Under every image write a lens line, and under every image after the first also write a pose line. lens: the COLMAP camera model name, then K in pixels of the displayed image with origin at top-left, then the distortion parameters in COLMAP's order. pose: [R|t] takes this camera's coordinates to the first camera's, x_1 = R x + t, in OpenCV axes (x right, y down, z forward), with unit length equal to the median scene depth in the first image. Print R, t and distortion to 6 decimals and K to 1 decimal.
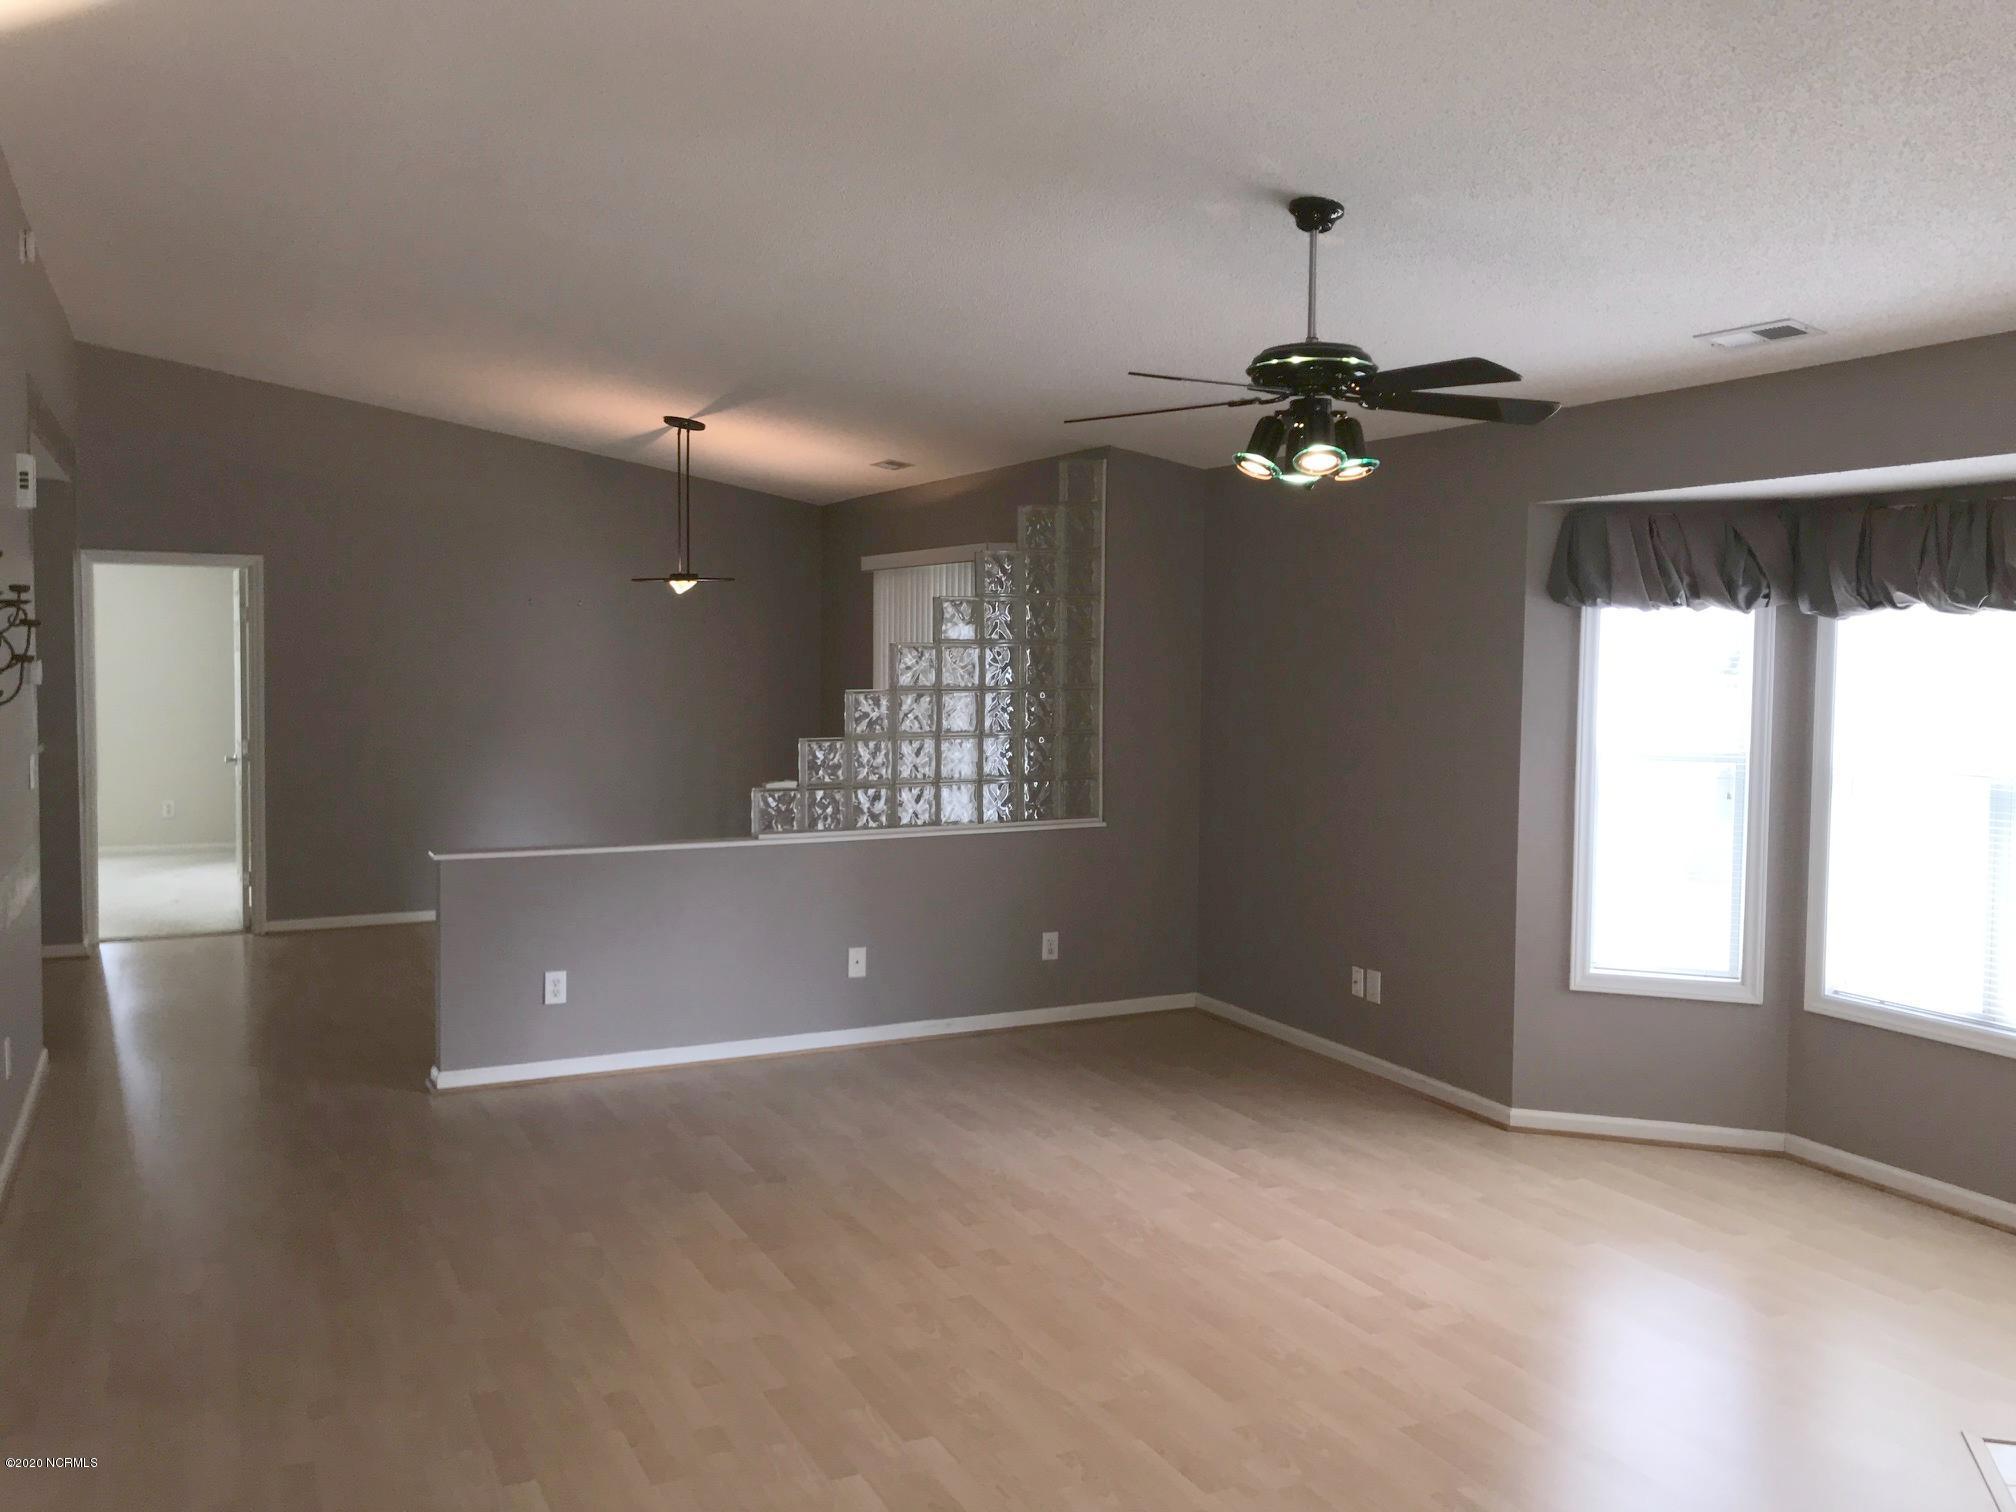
lens RADIAL K [[1638.9, 0, 1000.4], [0, 1638.9, 750.4], [0, 0, 1]] dist [0.123758, -0.341096]
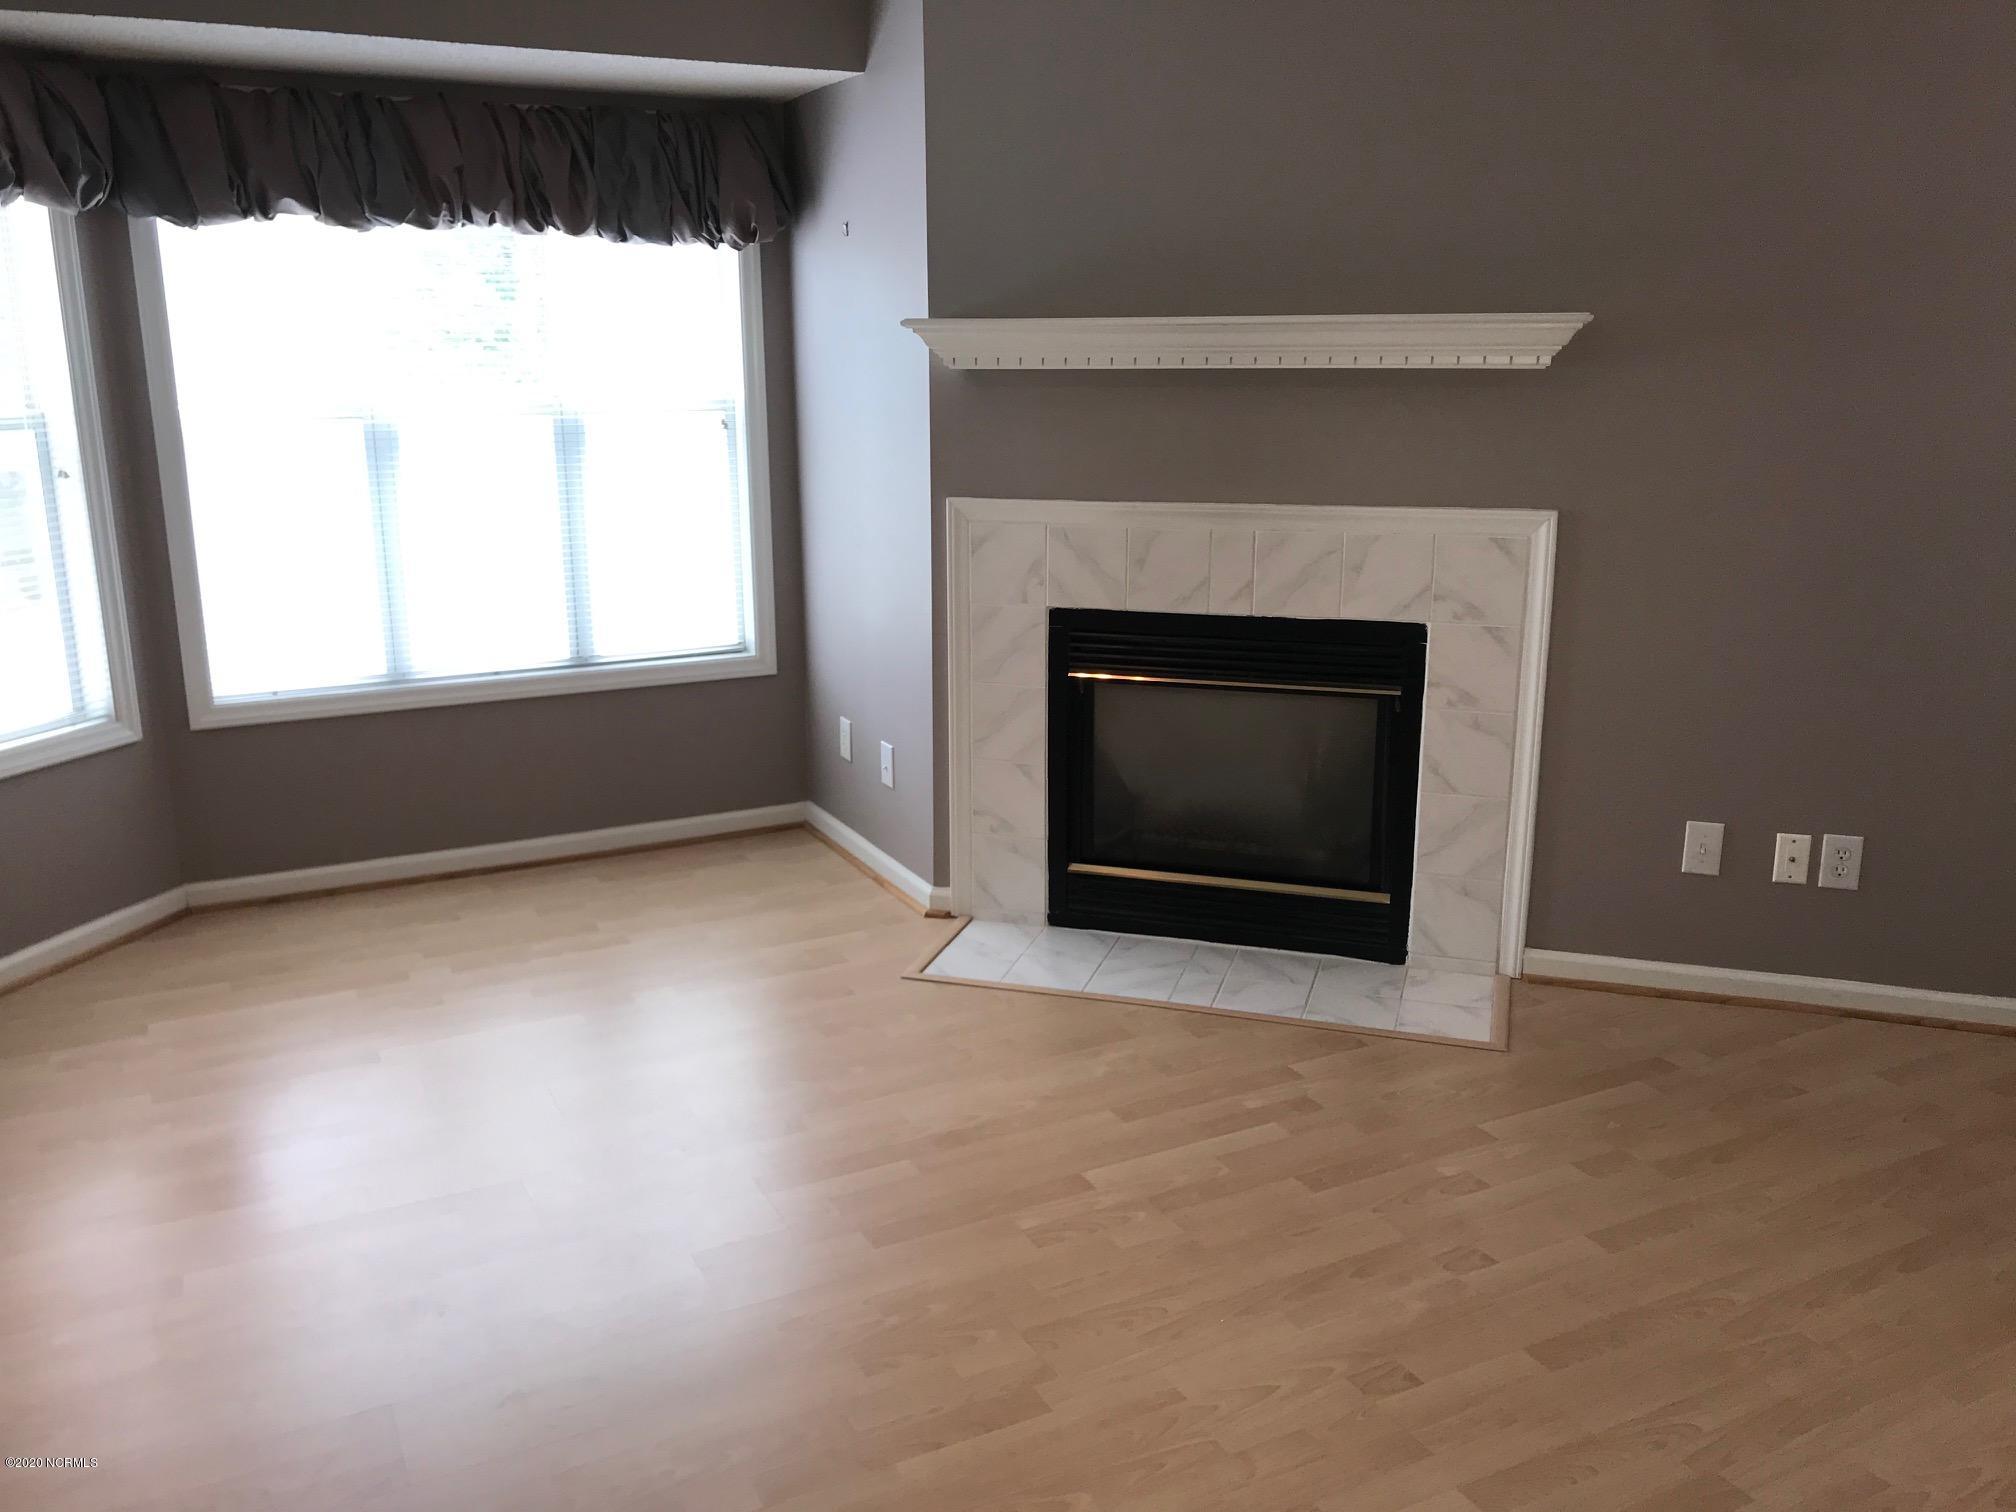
lens RADIAL K [[1652.0, 0, 1005.4], [0, 1652.0, 731.6], [0, 0, 1]] dist [0.008606, 0.010487]
pose [[-0.018063, -0.242546, 0.969972, -0.330240], [0.067697, 0.967607, 0.243216, -0.013688], [-0.997542, 0.070058, -0.001058, 0.643629]]
